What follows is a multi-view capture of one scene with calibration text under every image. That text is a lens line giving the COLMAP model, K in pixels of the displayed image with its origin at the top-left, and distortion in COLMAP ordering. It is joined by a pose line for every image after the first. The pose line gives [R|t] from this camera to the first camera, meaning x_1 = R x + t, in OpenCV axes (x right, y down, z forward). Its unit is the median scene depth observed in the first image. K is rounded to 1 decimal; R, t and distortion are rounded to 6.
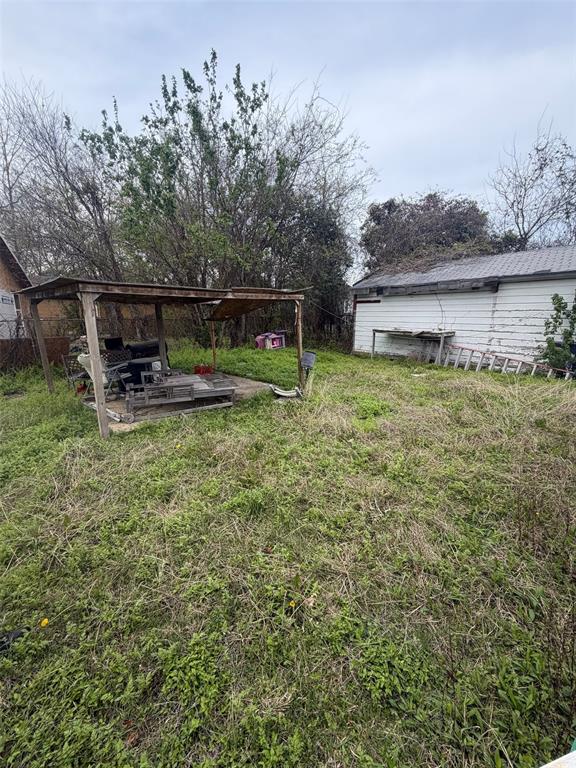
lens RADIAL K [[305.1, 0, 290.4], [0, 305.1, 380.7], [0, 0, 1]] dist [-0.002872, -0.000140]
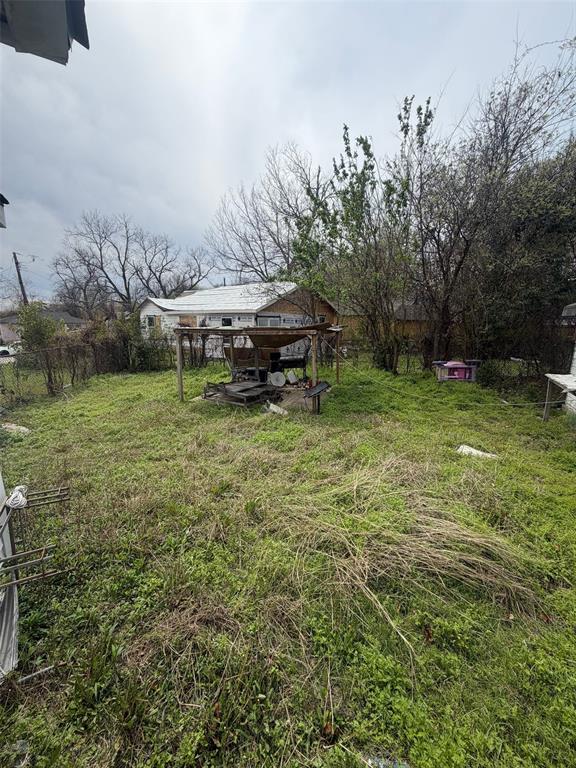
lens RADIAL K [[305.1, 0, 291.0], [0, 305.1, 380.8], [0, 0, 1]] dist [-0.002872, -0.000140]
pose [[0.447397, 0.169149, -0.878194, 0.776235], [-0.196734, 0.976512, 0.087860, -0.140762], [0.872429, 0.133462, 0.470166, 0.334654]]
